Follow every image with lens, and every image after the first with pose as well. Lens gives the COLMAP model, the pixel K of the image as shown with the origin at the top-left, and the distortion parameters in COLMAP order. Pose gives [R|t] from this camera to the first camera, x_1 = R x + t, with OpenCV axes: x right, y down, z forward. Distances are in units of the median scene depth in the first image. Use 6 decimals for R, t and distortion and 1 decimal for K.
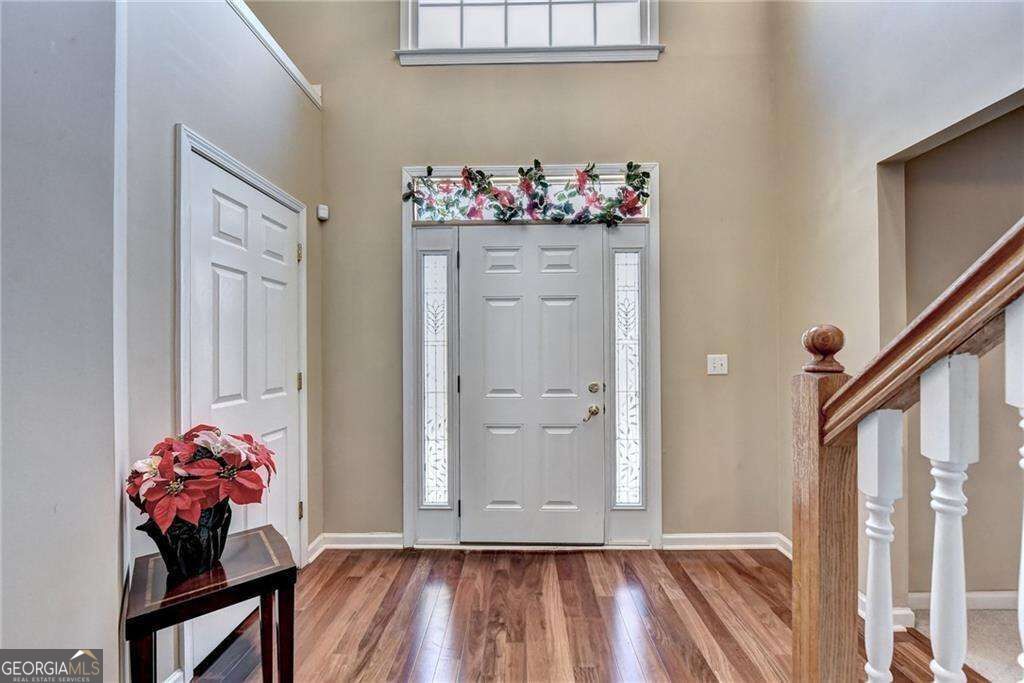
lens RADIAL K [[402.0, 0, 513.3], [0, 402.0, 345.0], [0, 0, 1]] dist [-0.014438, -0.000070]
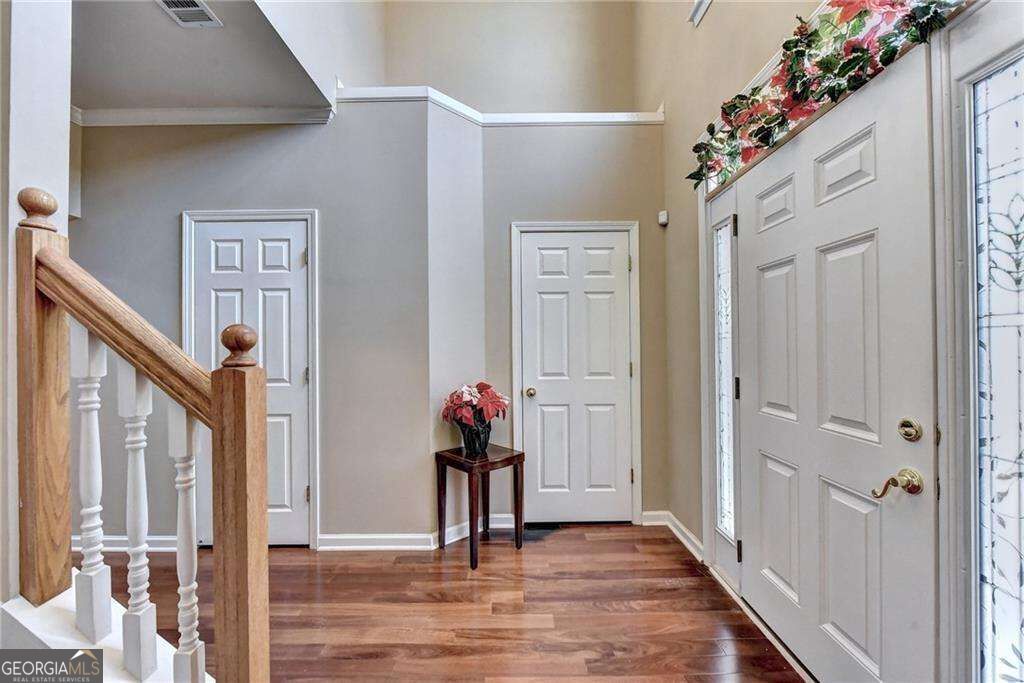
lens RADIAL K [[402.0, 0, 515.7], [0, 402.0, 347.0], [0, 0, 1]] dist [-0.014438, -0.000070]
pose [[0.029844, 0.008847, -0.999515, 0.658078], [0.014366, 0.999854, 0.009279, 0.006053], [0.999451, -0.014636, 0.029712, 0.602757]]
